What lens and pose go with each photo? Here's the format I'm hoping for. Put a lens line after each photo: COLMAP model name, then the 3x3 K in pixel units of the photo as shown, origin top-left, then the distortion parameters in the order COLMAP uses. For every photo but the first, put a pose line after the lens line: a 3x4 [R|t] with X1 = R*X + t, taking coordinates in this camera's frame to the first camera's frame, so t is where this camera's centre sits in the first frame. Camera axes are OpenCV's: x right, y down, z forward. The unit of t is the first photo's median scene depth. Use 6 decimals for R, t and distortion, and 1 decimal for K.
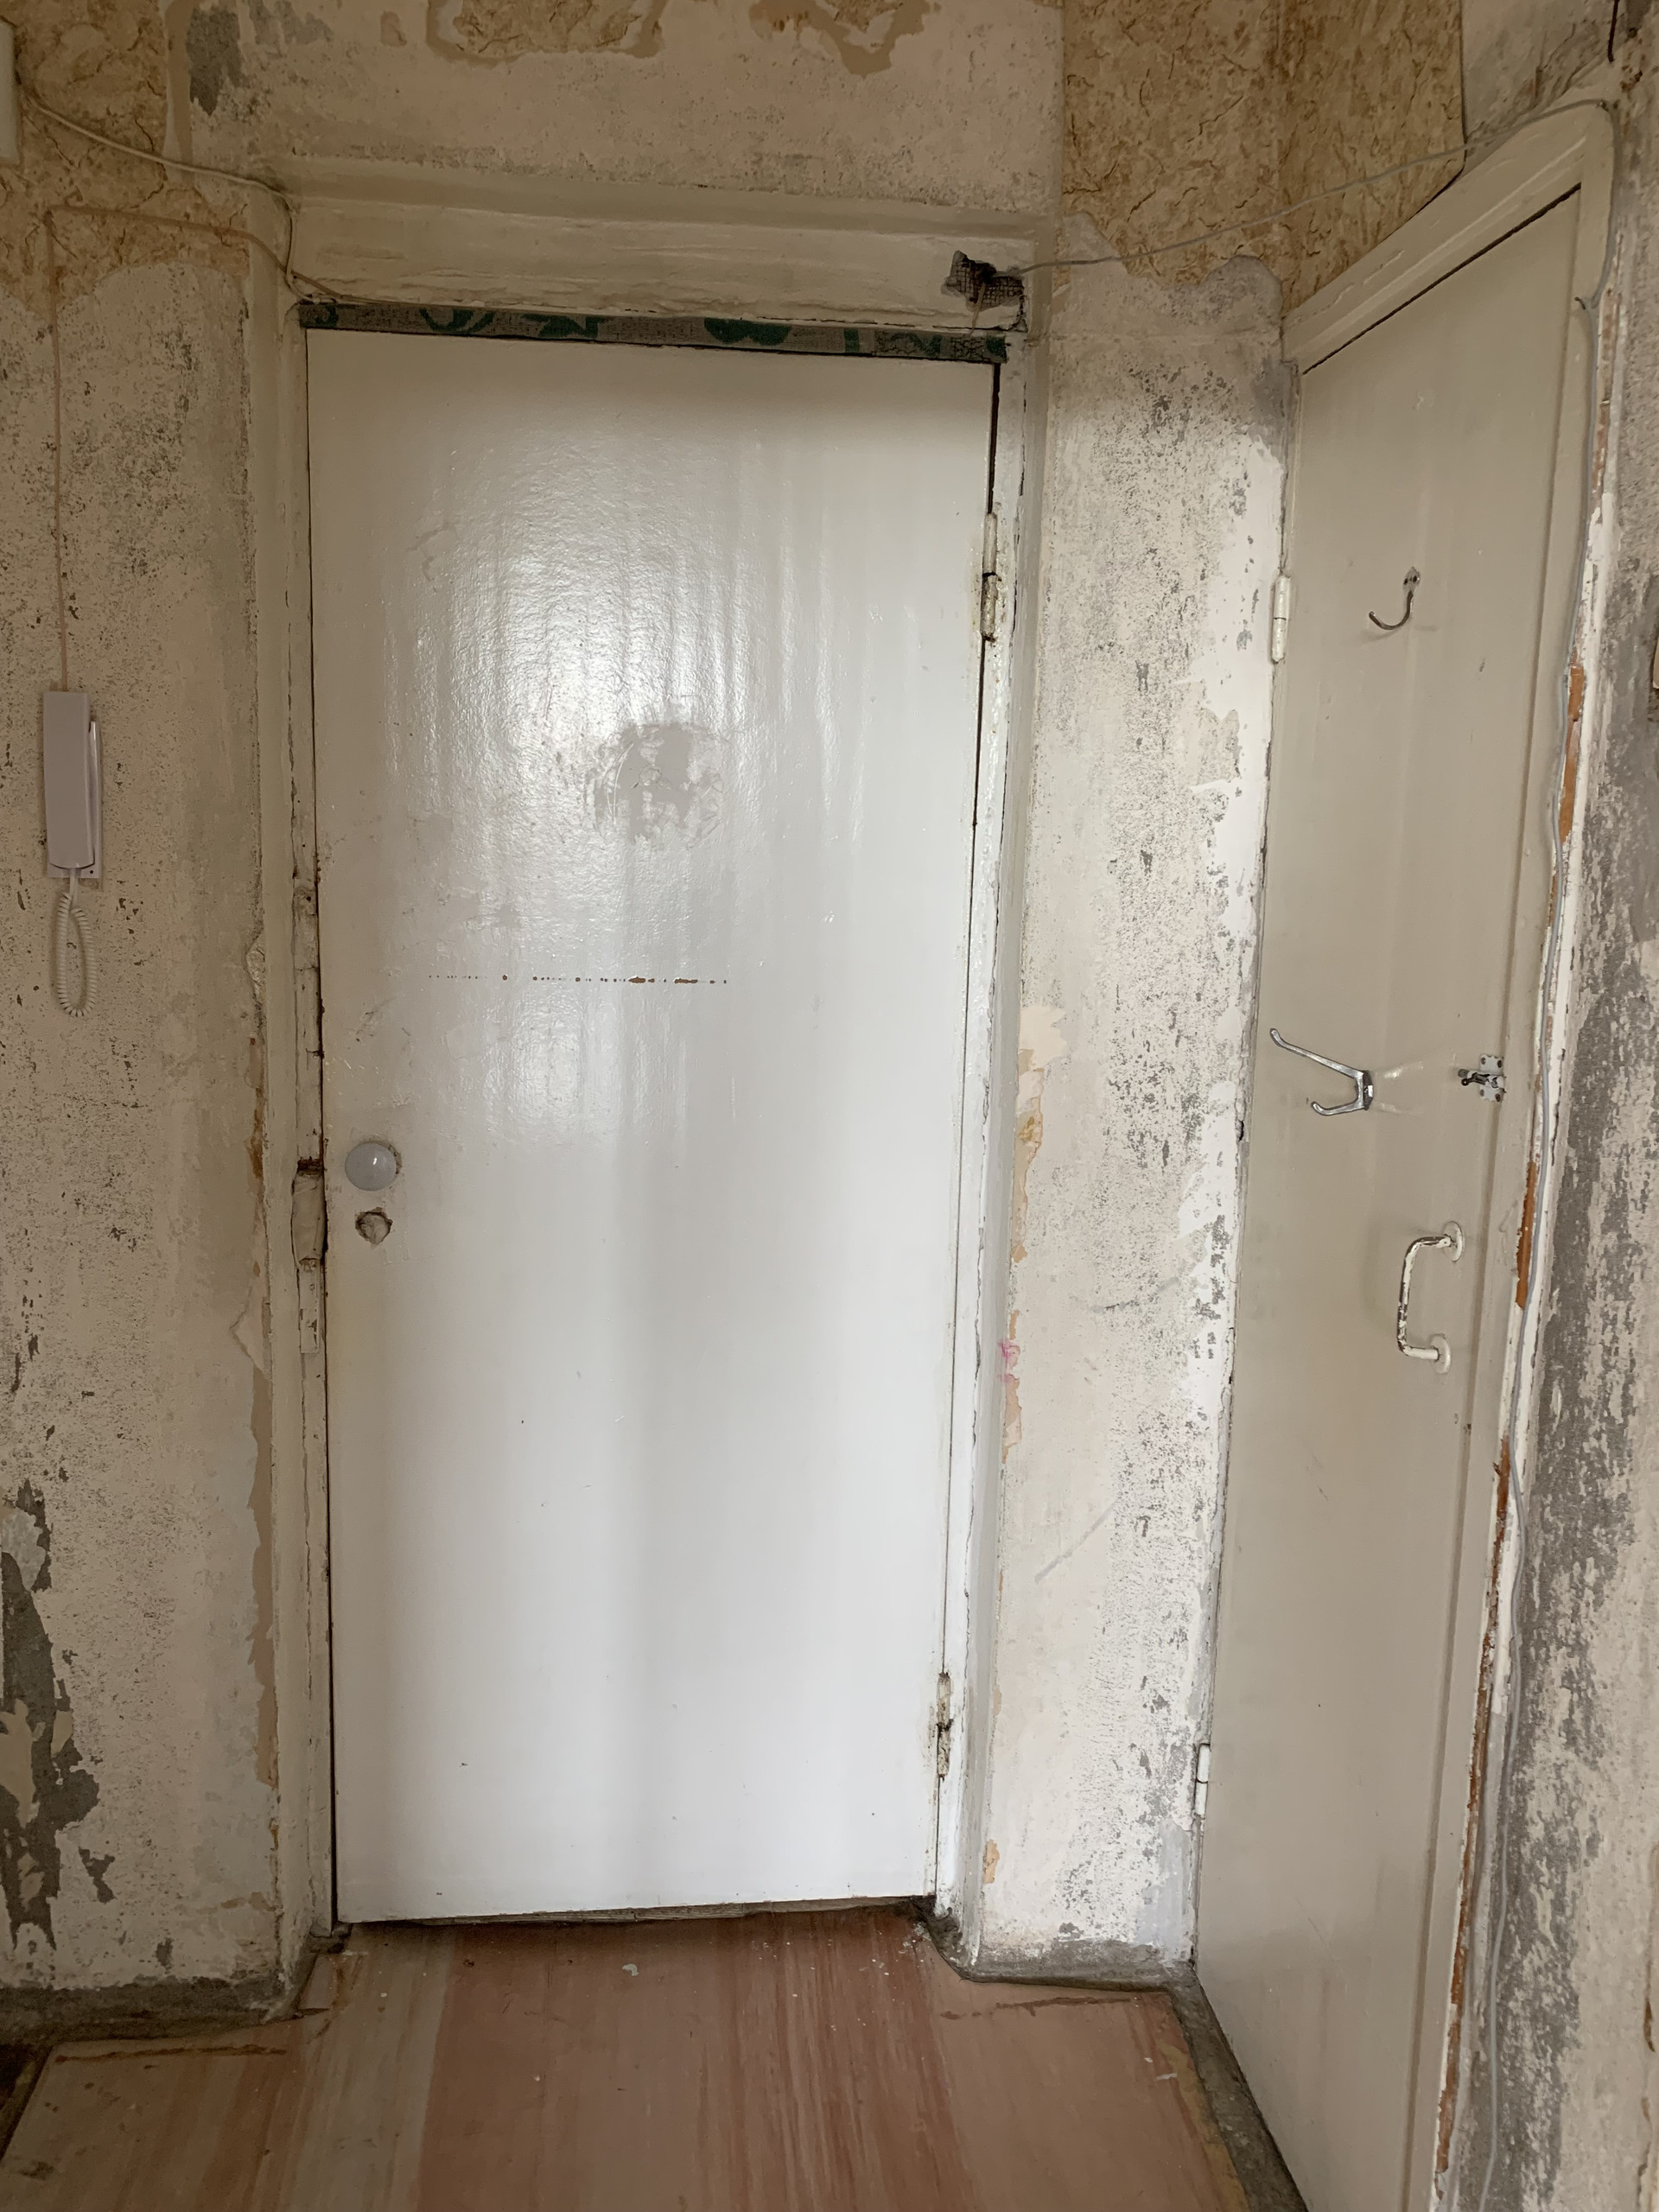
lens RADIAL K [[1685.7, 0, 830.6], [0, 1685.7, 1103.7], [0, 0, 1]] dist [-0.015874, -0.007877]
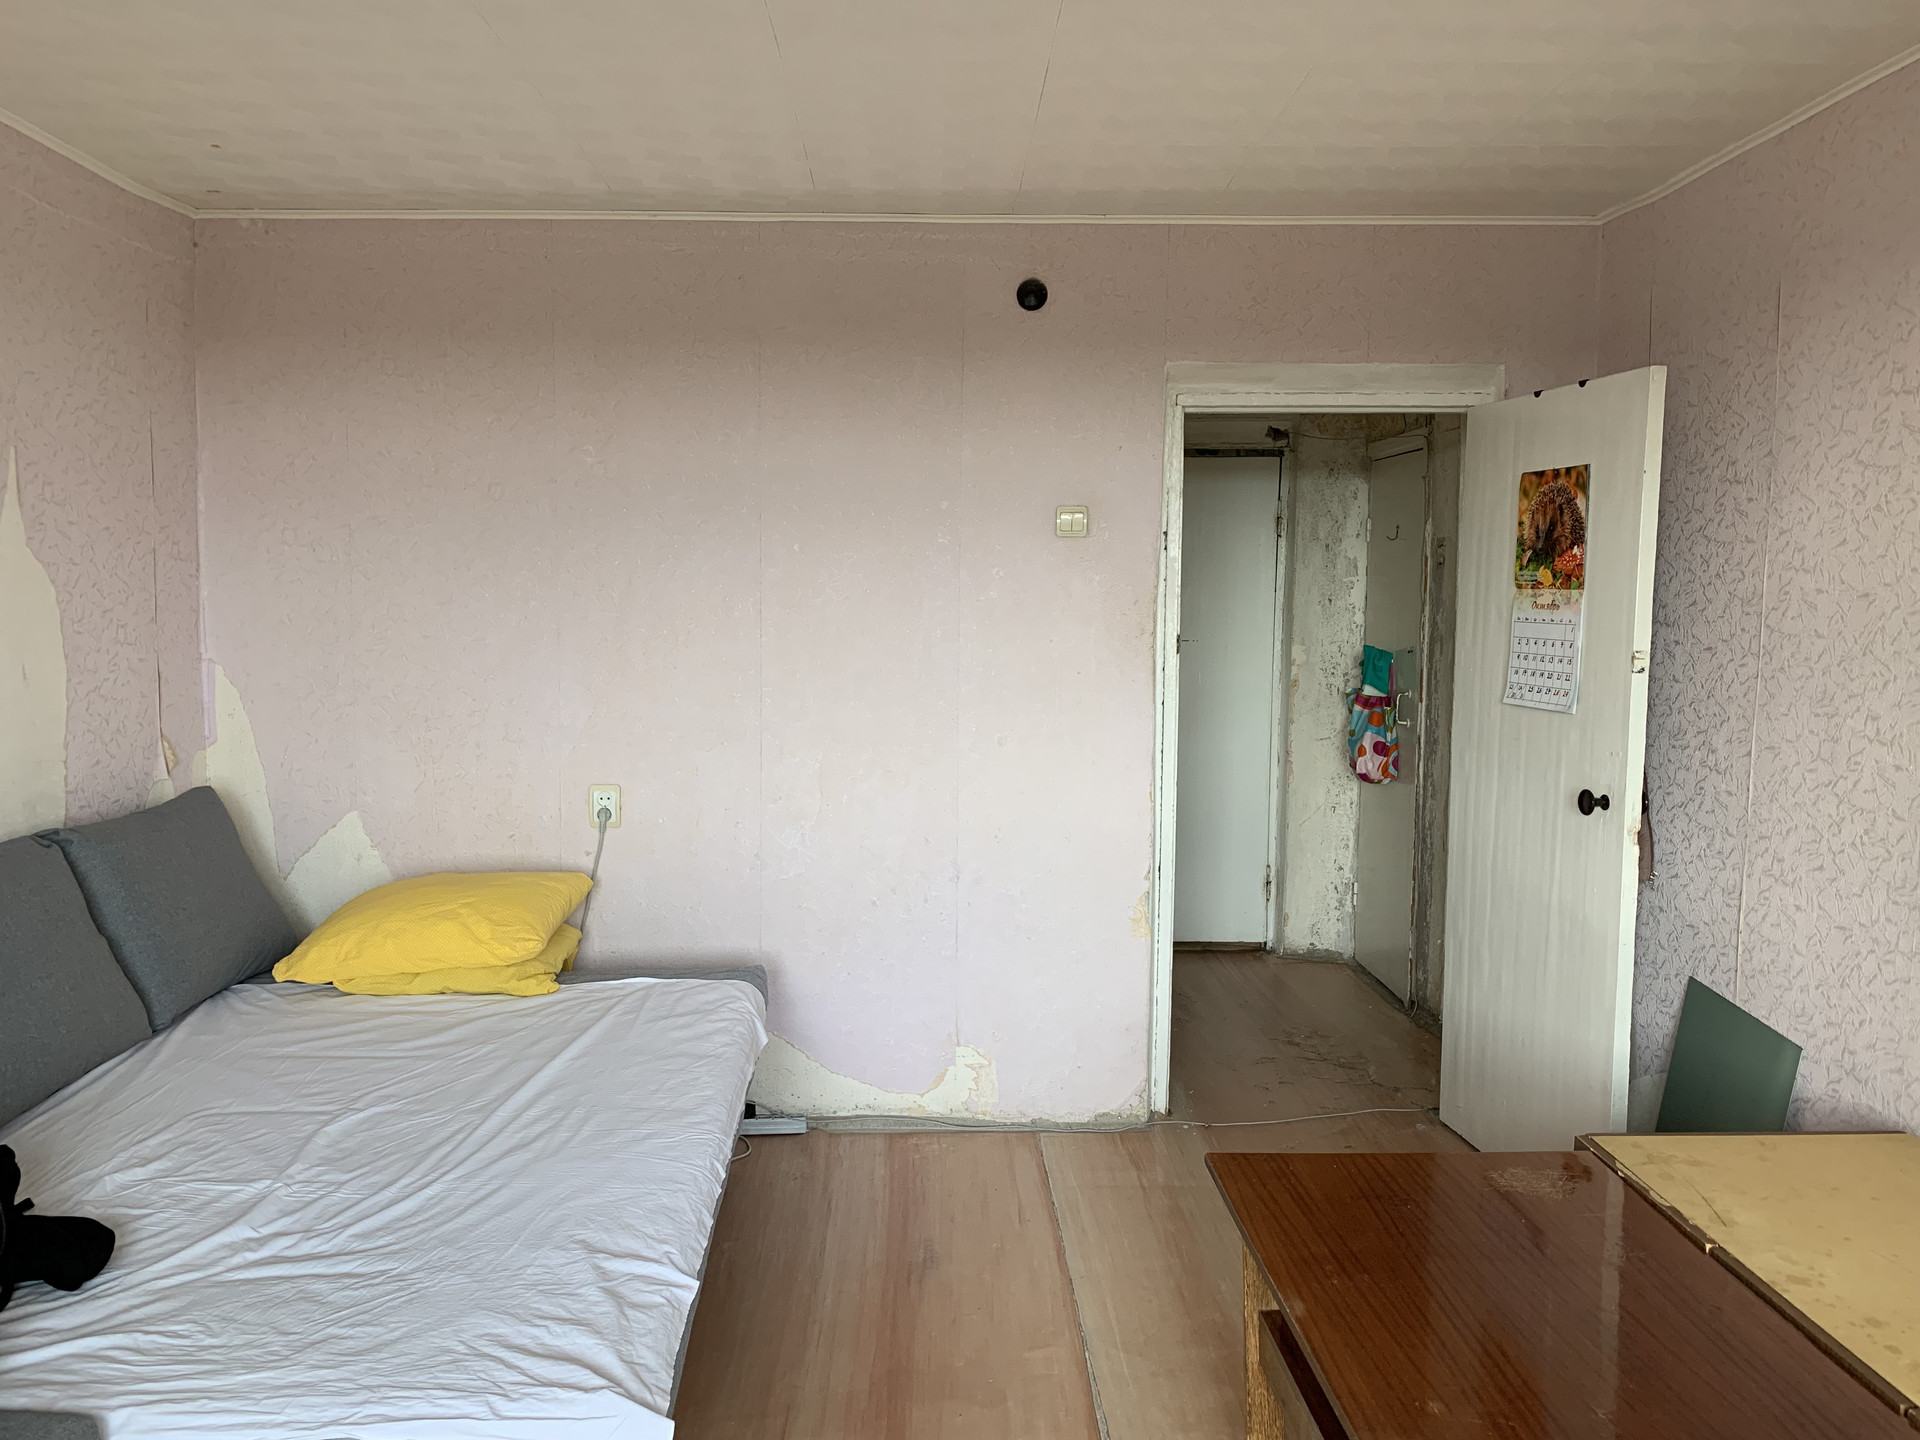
lens RADIAL K [[1463.2, 0, 859.0], [0, 1463.2, 725.4], [0, 0, 1]] dist [-0.015874, -0.007877]
pose [[0.989978, -0.008796, -0.140949, -0.320858], [-0.001018, 0.997588, -0.069411, 0.293999], [0.141220, 0.068858, 0.987581, -1.916318]]
